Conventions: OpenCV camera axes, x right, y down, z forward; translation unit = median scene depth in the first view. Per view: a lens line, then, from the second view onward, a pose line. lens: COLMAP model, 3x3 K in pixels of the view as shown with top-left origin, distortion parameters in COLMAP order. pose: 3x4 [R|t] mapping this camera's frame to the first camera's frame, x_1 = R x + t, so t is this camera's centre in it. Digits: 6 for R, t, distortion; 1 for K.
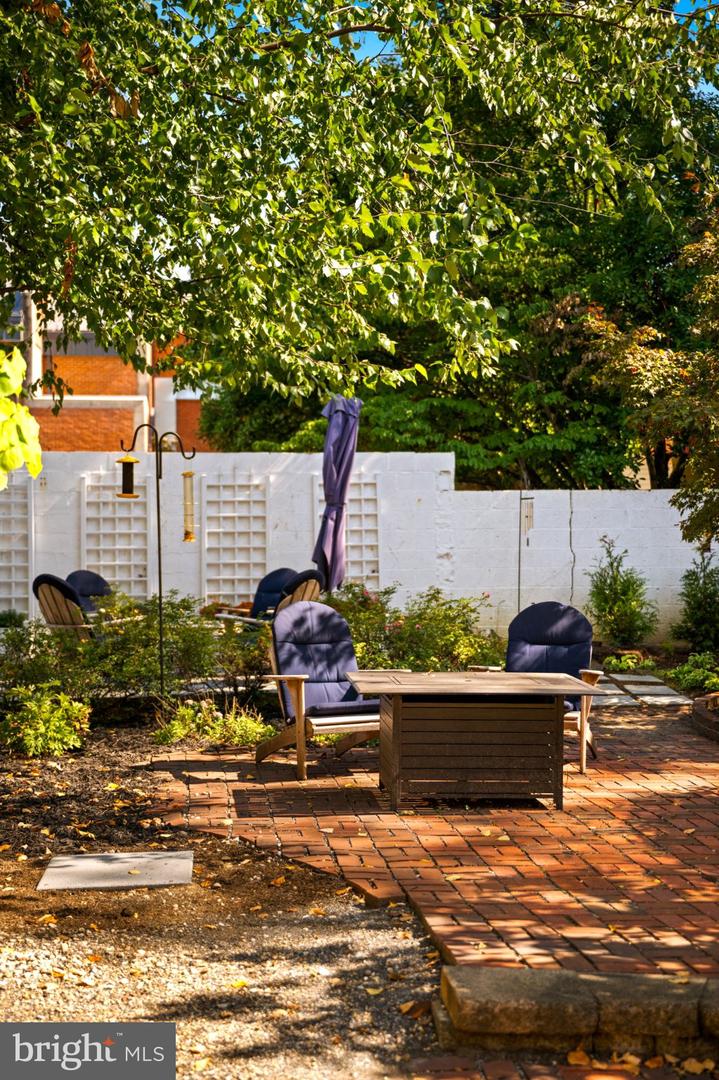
lens RADIAL K [[1605.2, 0, 359.5], [0, 1605.2, 540.0], [0, 0, 1]] dist [0.411669, -0.053665]
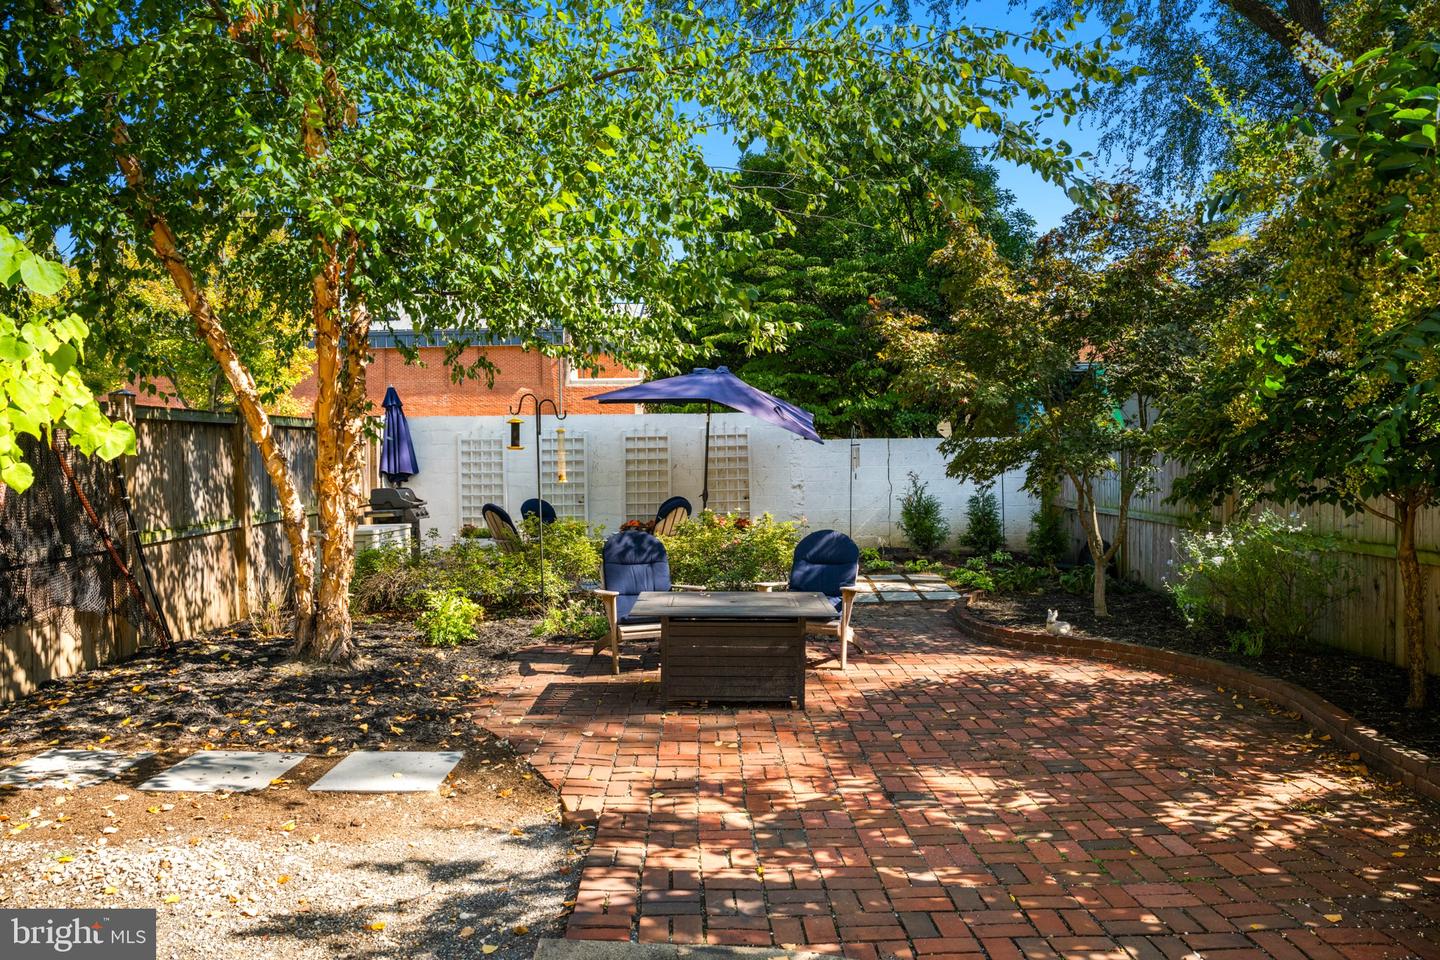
lens RADIAL K [[997.2, 0, 720.0], [0, 997.2, 480.0], [0, 0, 1]] dist [-0.007364, -0.000809]
pose [[0.995445, -0.006947, -0.095081, 0.103840], [0.008065, 0.999903, 0.011378, -0.009332], [0.094993, -0.012093, 0.995405, 0.207708]]
